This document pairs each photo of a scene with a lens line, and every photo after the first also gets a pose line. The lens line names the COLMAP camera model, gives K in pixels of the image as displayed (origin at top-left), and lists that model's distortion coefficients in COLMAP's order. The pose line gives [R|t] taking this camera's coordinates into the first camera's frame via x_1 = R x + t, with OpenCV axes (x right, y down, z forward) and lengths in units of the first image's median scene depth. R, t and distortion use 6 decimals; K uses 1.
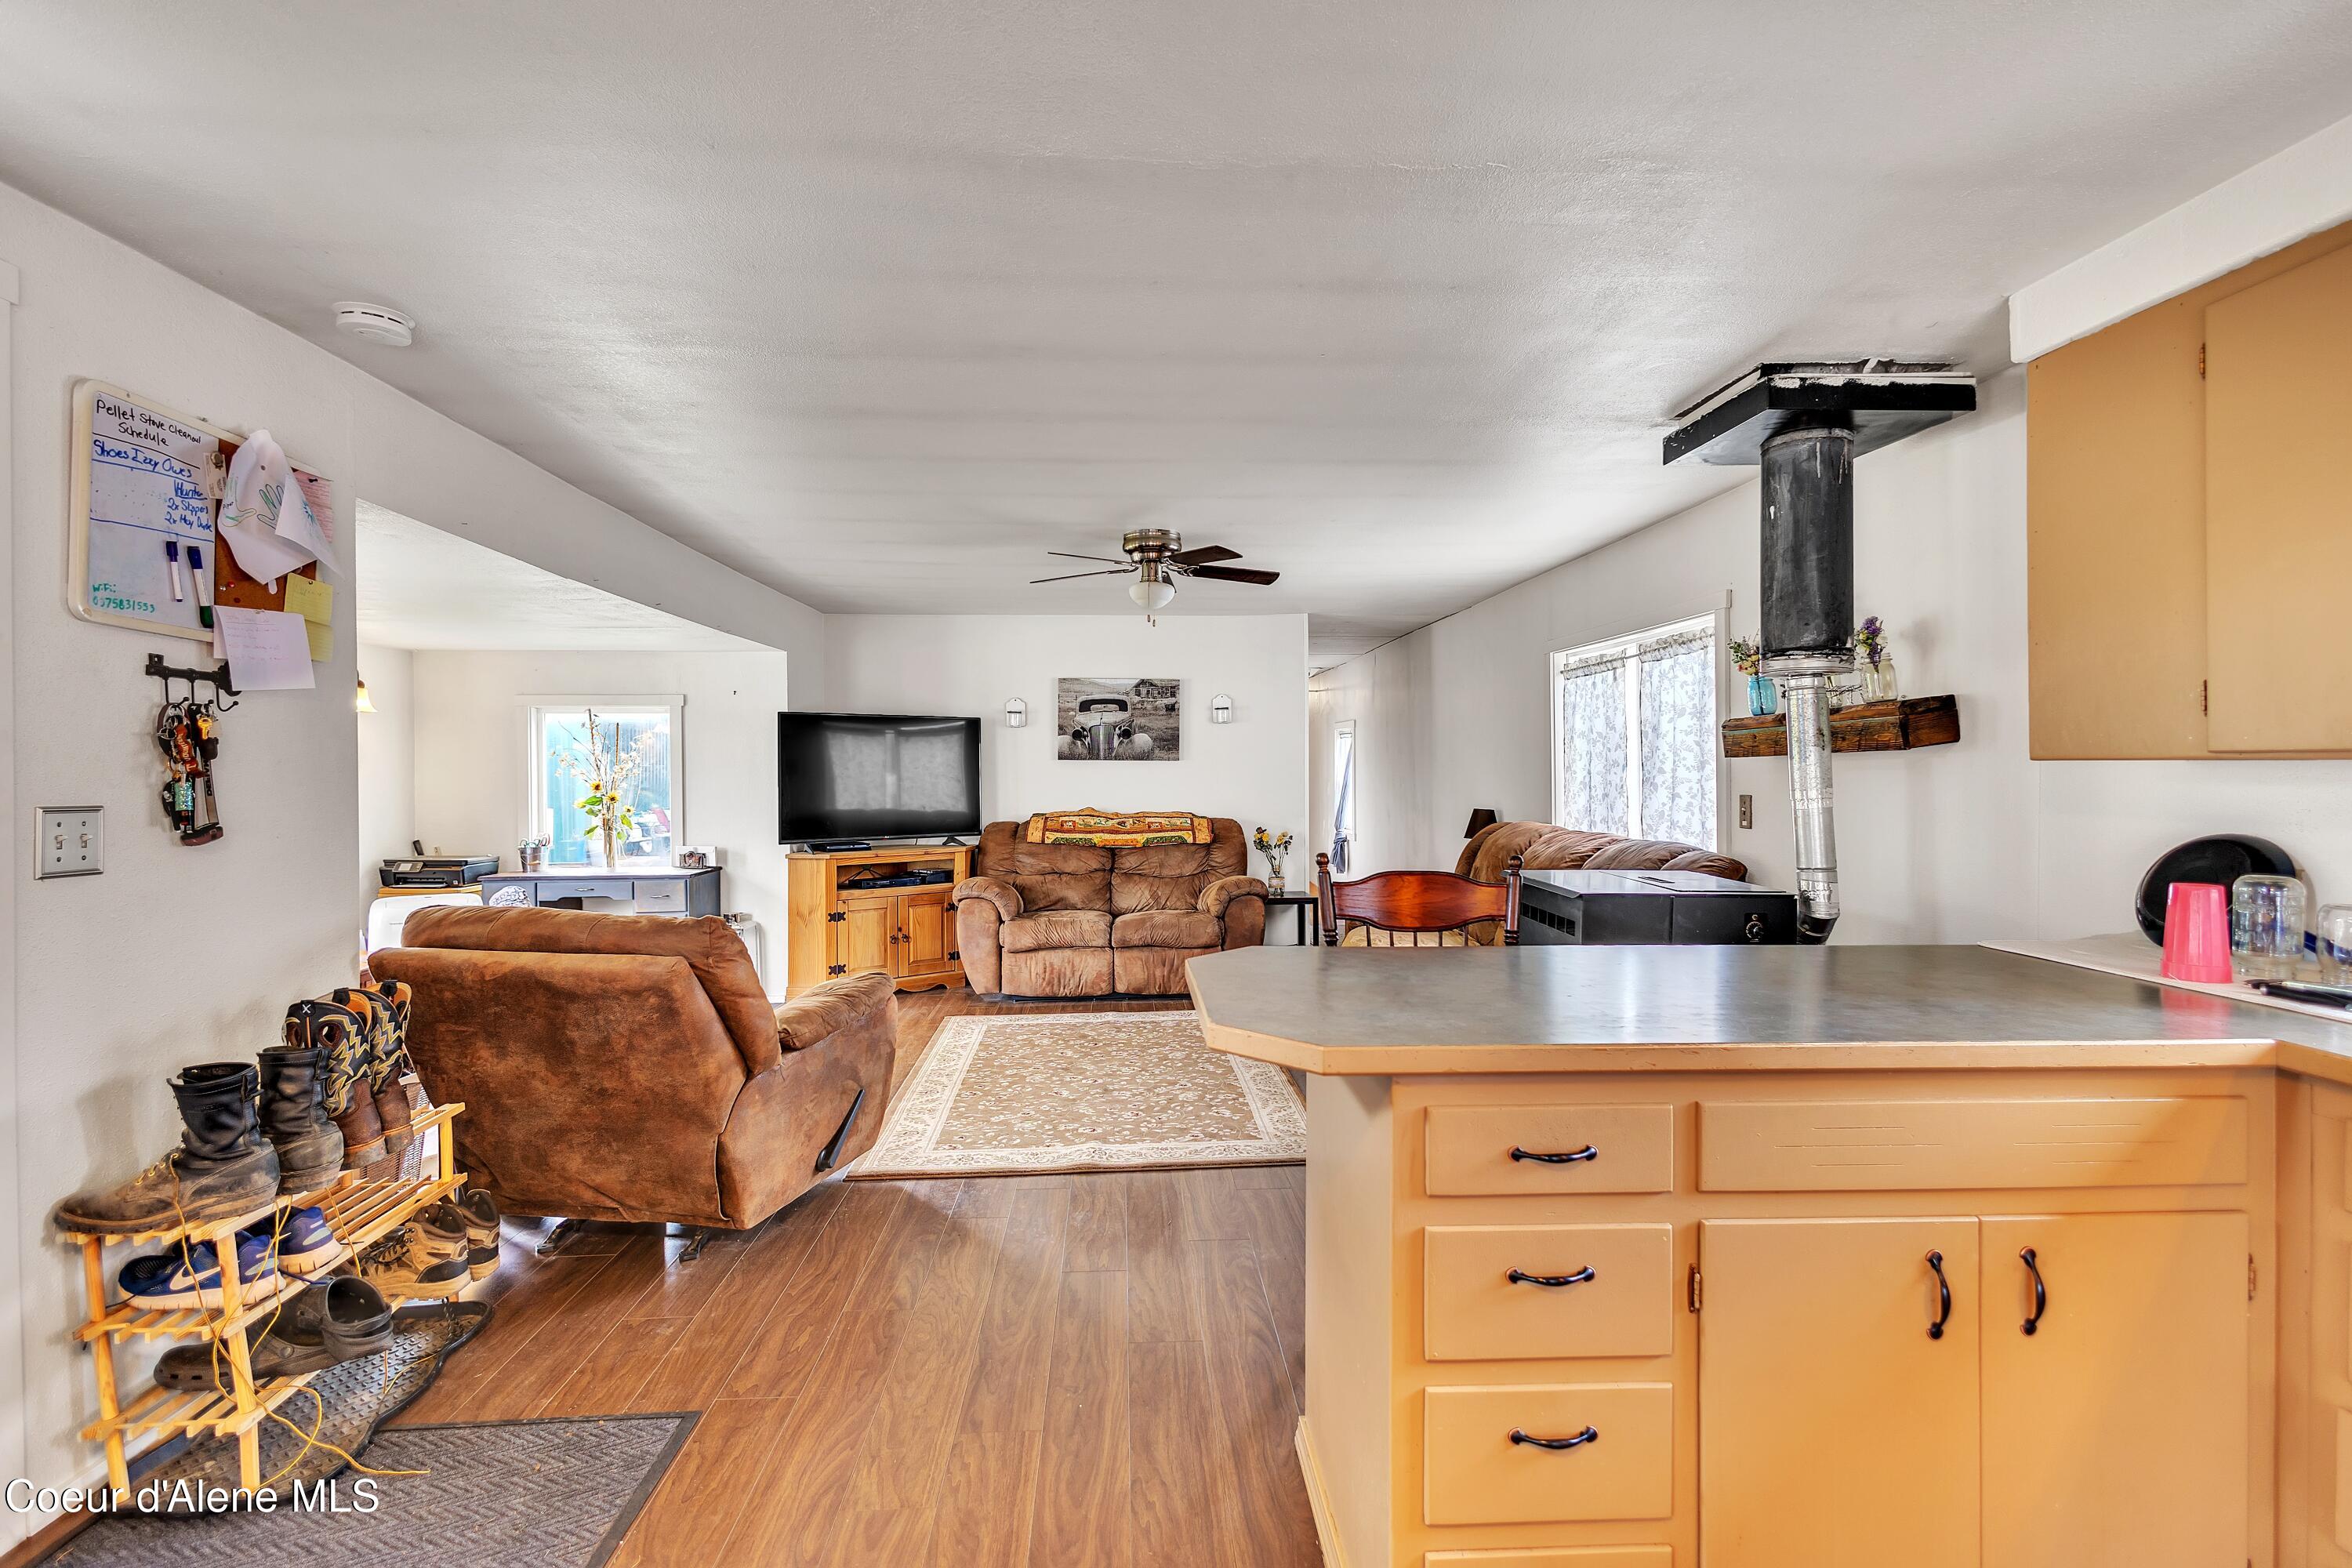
lens RADIAL K [[1097.4, 0, 1171.1], [0, 1097.4, 778.8], [0, 0, 1]] dist [0.000655, -0.000092]
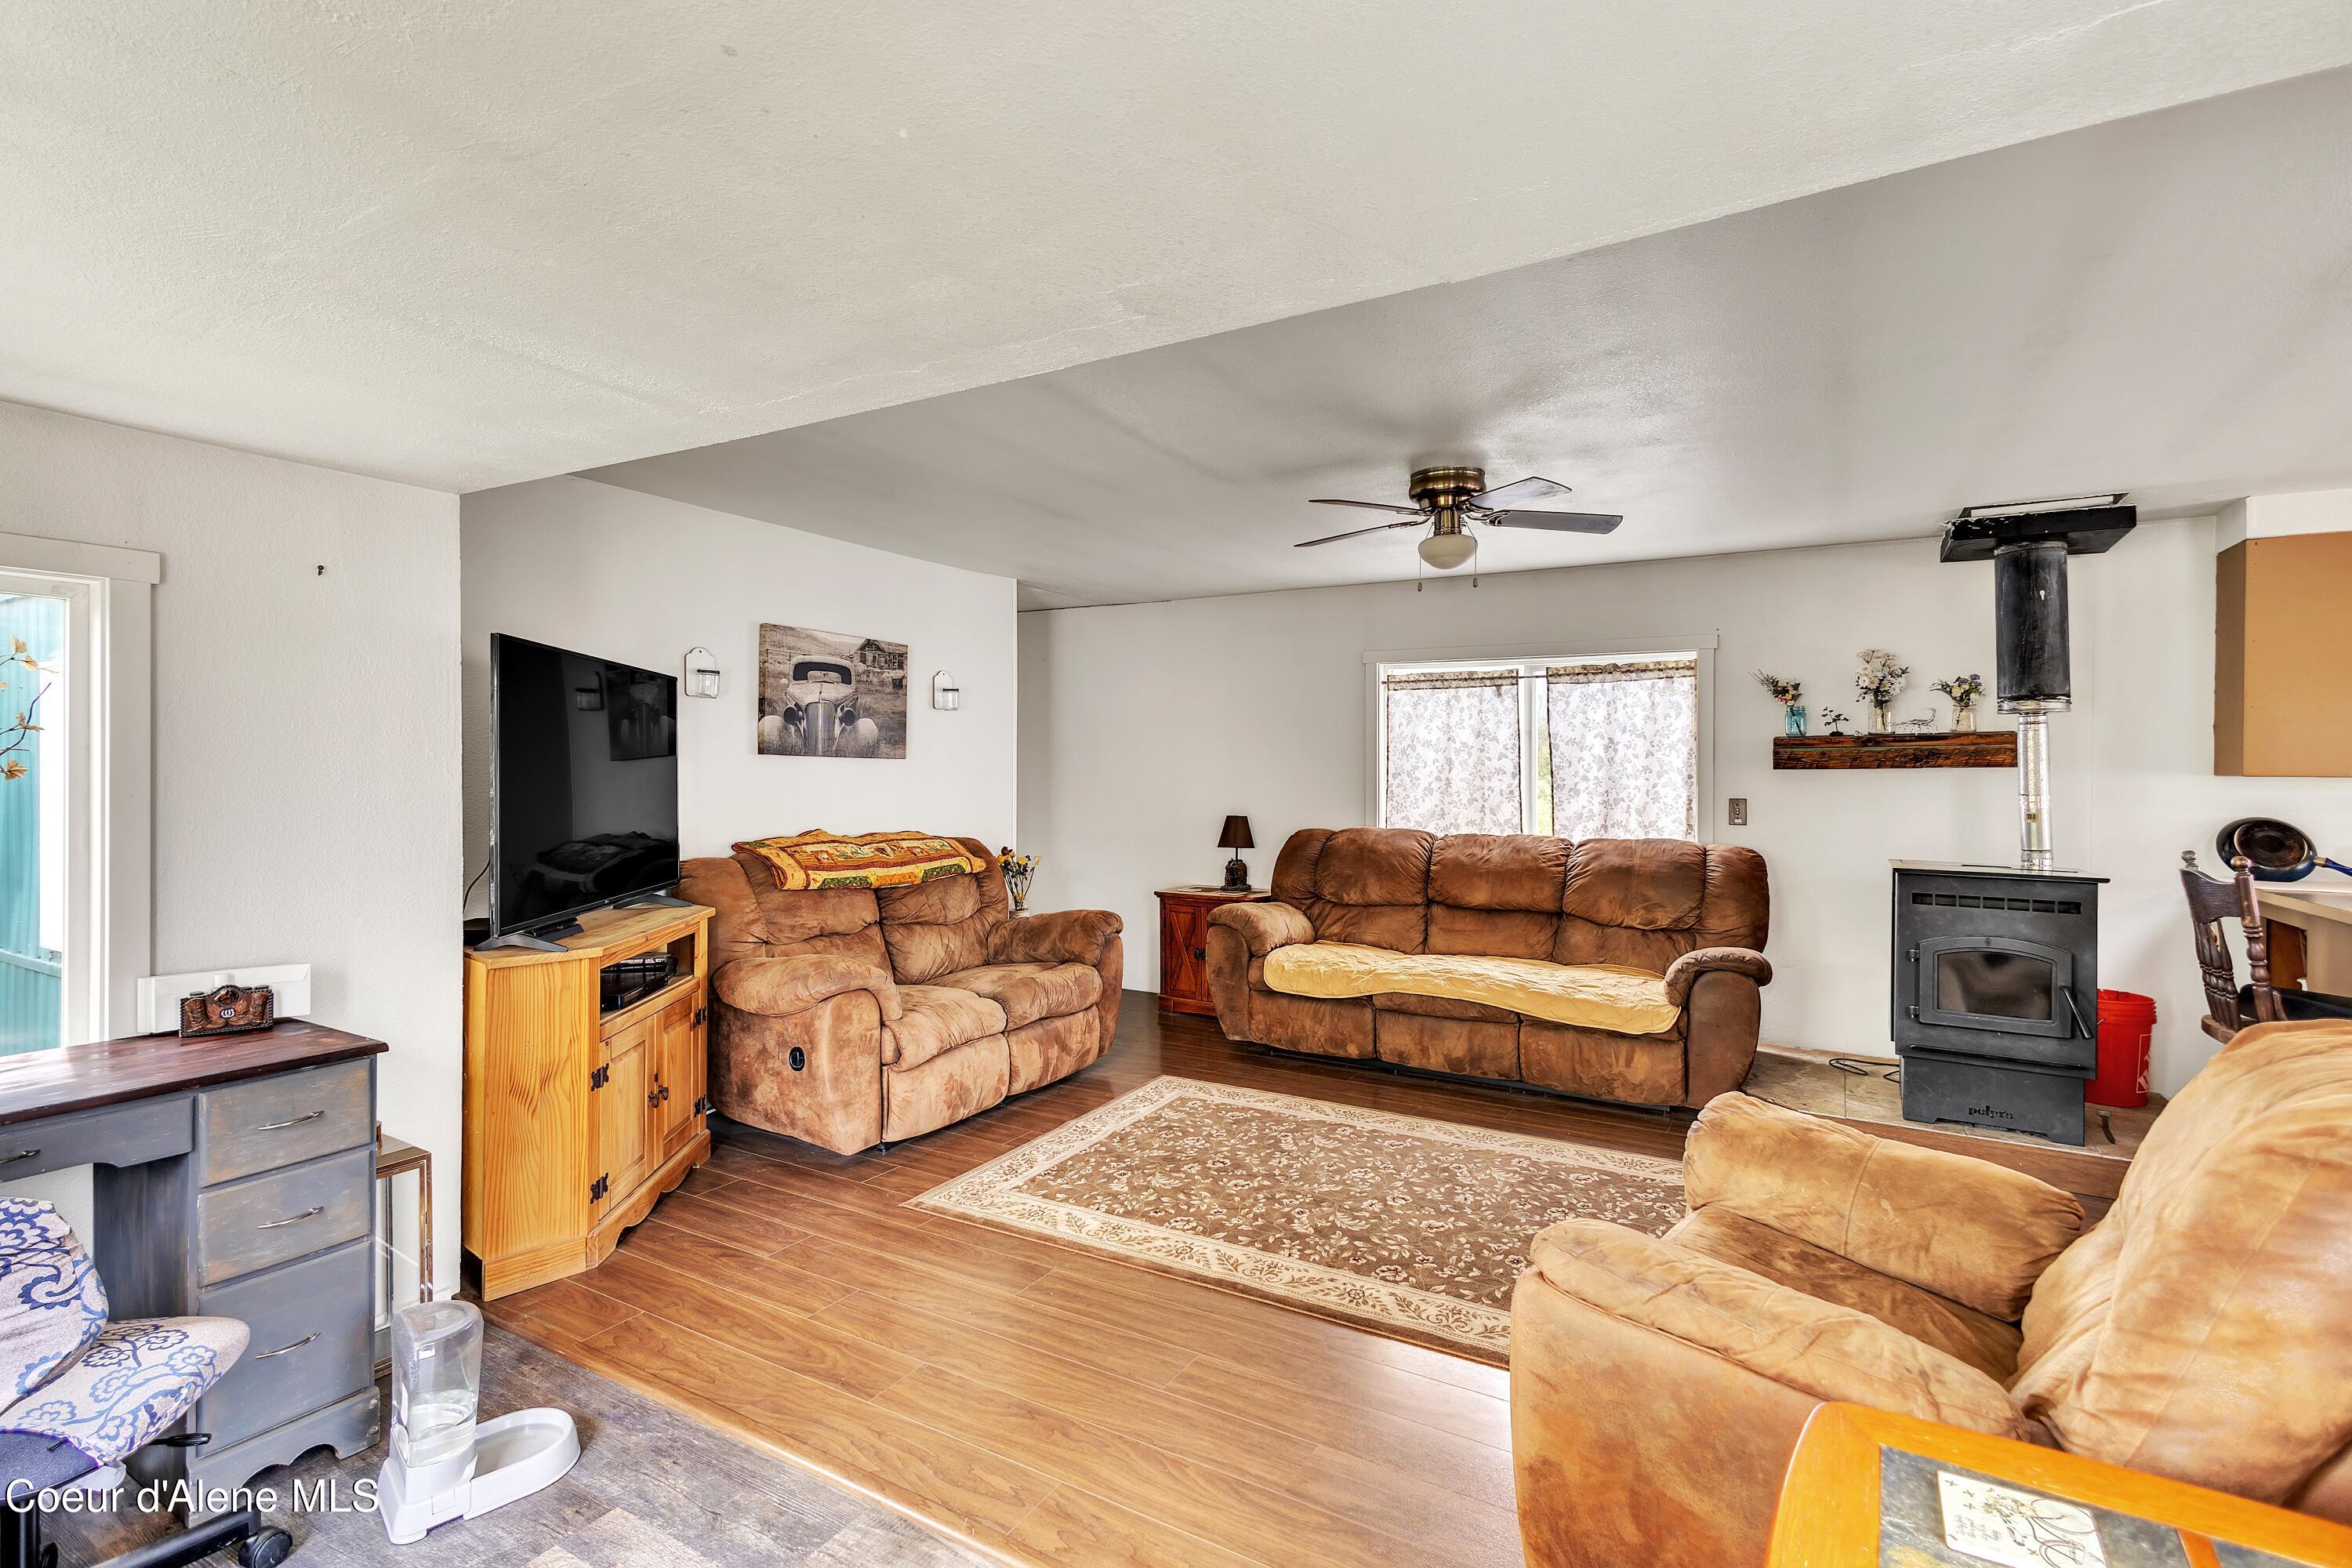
lens RADIAL K [[1097.4, 0, 1171.1], [0, 1097.4, 778.8], [0, 0, 1]] dist [0.000655, -0.000092]
pose [[0.553623, 0.002054, 0.832765, -0.515994], [-0.001174, 0.999998, -0.001686, -0.002771], [-0.832766, -0.000044, 0.553625, 0.486437]]
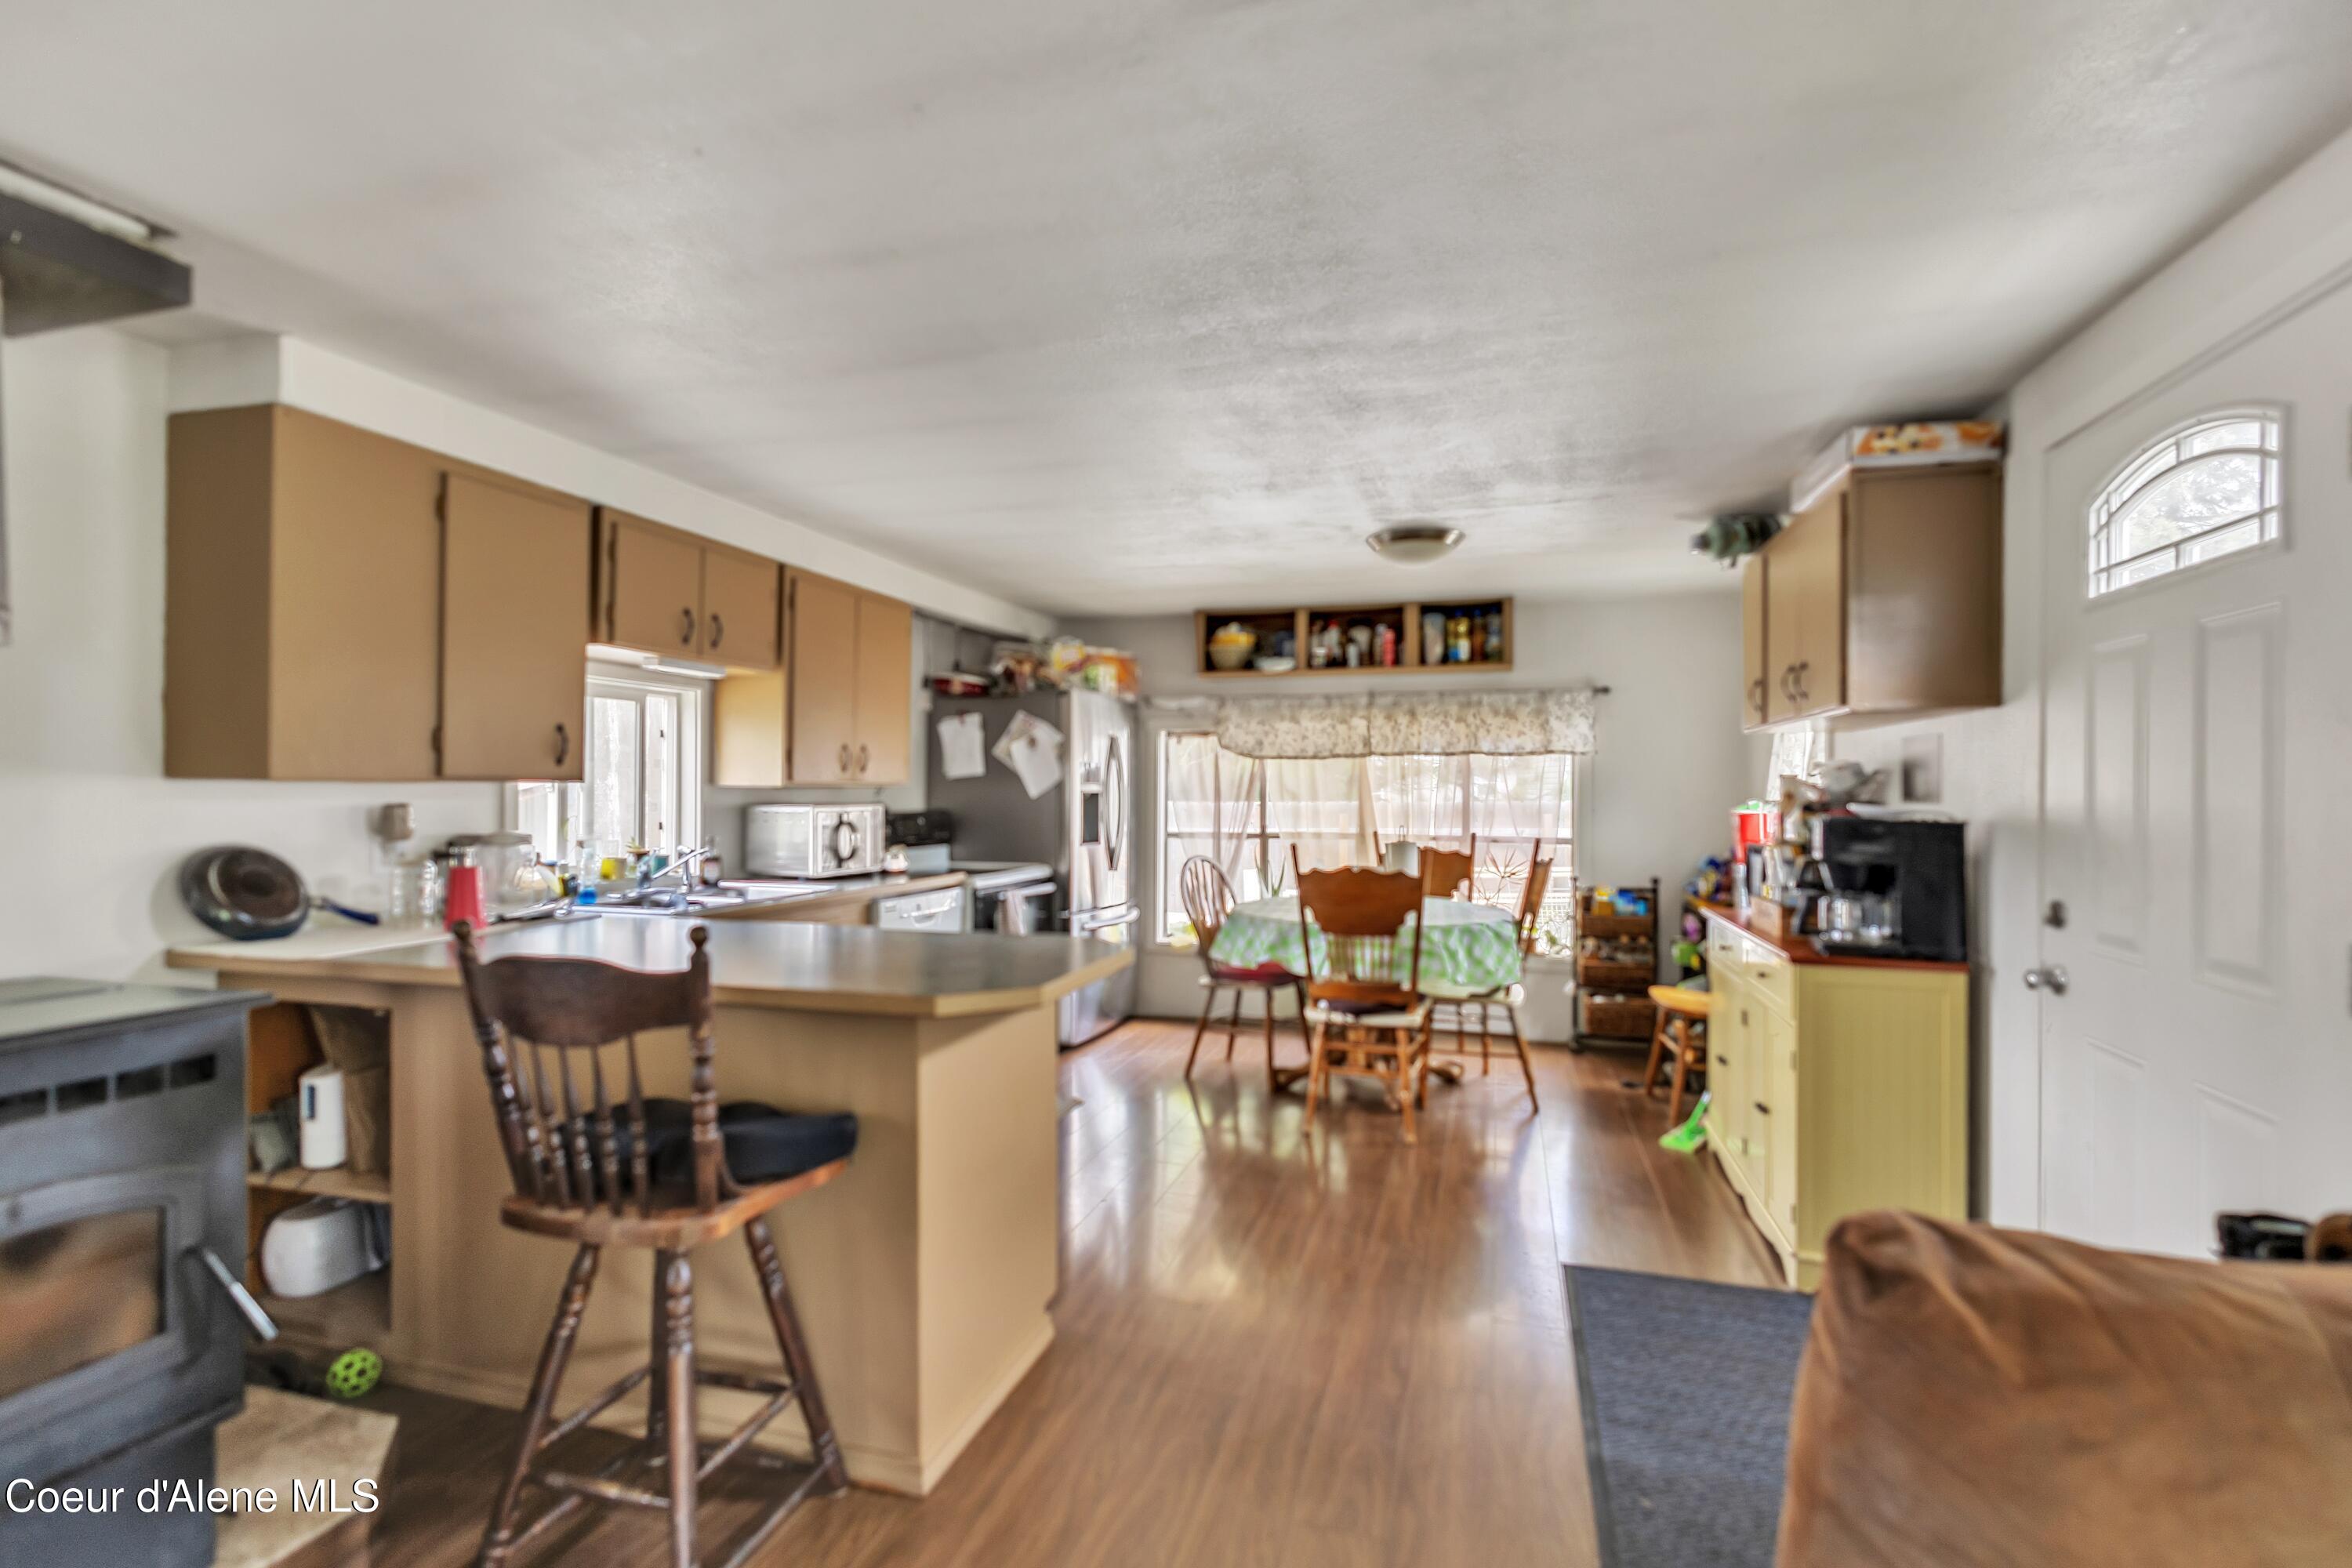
lens RADIAL K [[1062.5, 0, 1215.7], [0, 1062.5, 785.7], [0, 0, 1]] dist [0.023080, 0.000084]
pose [[-0.949232, -0.002035, 0.314570, -0.125589], [-0.000014, 0.999979, 0.006425, -0.007141], [-0.314577, 0.006094, -0.949213, 0.577041]]
